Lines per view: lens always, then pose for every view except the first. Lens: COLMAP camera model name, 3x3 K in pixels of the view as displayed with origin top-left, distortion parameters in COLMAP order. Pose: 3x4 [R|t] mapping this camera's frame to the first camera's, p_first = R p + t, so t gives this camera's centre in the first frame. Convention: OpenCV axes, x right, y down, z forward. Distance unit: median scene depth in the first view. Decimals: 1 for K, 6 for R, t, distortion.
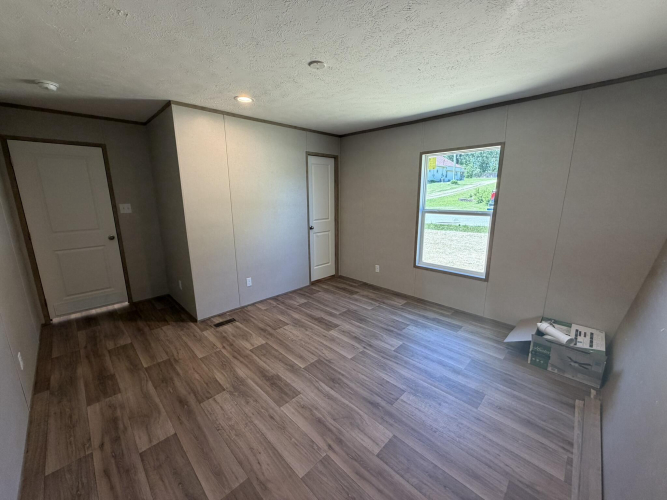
lens RADIAL K [[266.5, 0, 337.4], [0, 266.5, 228.9], [0, 0, 1]] dist [0.003207, 0.001748]
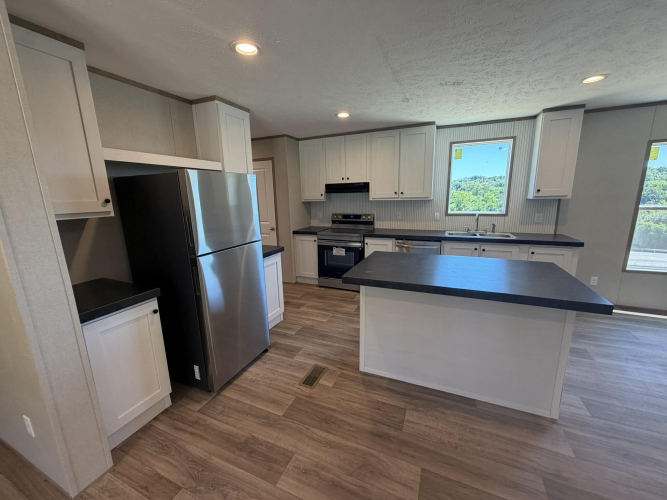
lens RADIAL K [[266.5, 0, 335.0], [0, 266.5, 238.4], [0, 0, 1]] dist [0.003207, 0.001748]
pose [[0.934621, -0.080244, 0.346475, -0.218765], [0.070591, 0.996686, 0.040414, -0.025380], [-0.348570, -0.013313, 0.937188, 0.213430]]
